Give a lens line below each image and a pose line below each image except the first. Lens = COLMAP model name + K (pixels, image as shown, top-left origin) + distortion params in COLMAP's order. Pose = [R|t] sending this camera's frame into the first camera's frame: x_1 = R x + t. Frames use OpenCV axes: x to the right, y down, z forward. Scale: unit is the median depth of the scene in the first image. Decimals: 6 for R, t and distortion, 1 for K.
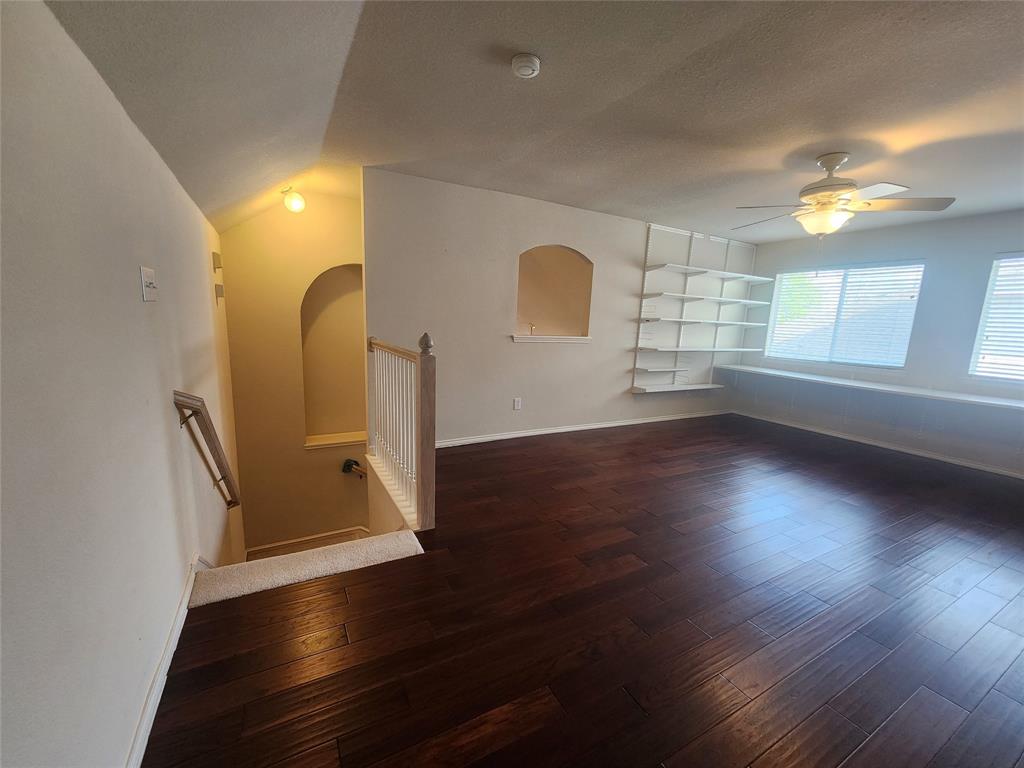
lens RADIAL K [[414.5, 0, 510.7], [0, 414.5, 394.2], [0, 0, 1]] dist [0.000259, 0.000398]
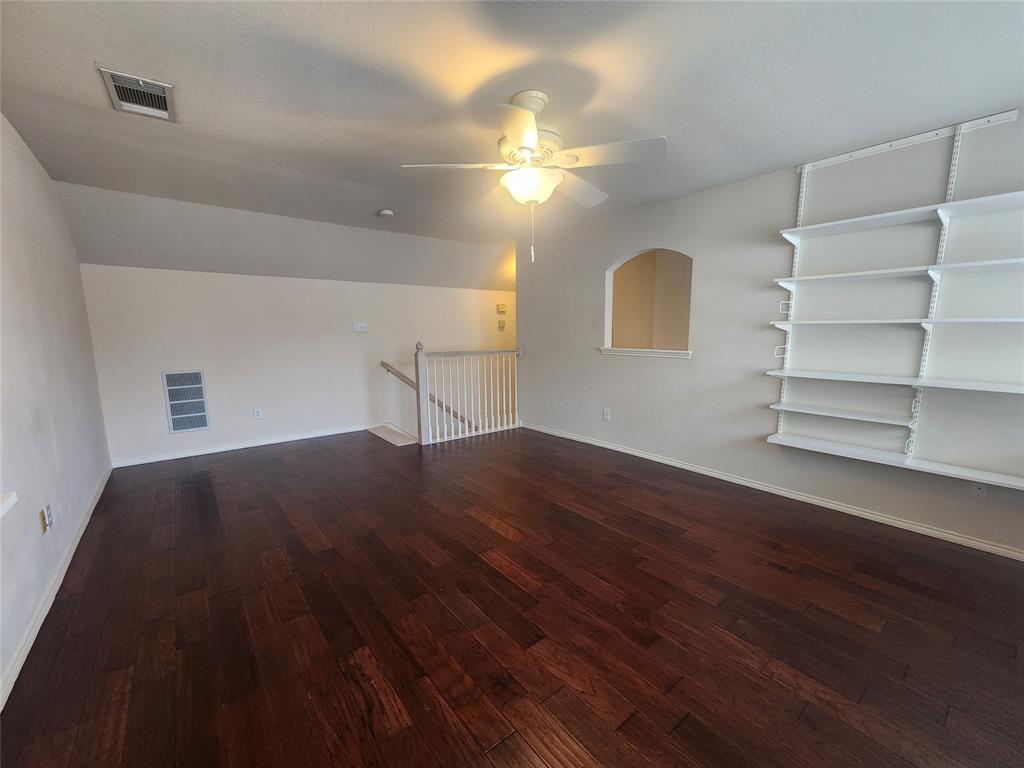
lens RADIAL K [[421.4, 0, 506.3], [0, 421.4, 392.3], [0, 0, 1]] dist [0.002661, 0.000683]
pose [[0.150658, 0.101845, -0.983326, 1.107071], [-0.164658, 0.983370, 0.076622, -0.077306], [0.974777, 0.150369, 0.164922, 0.639356]]
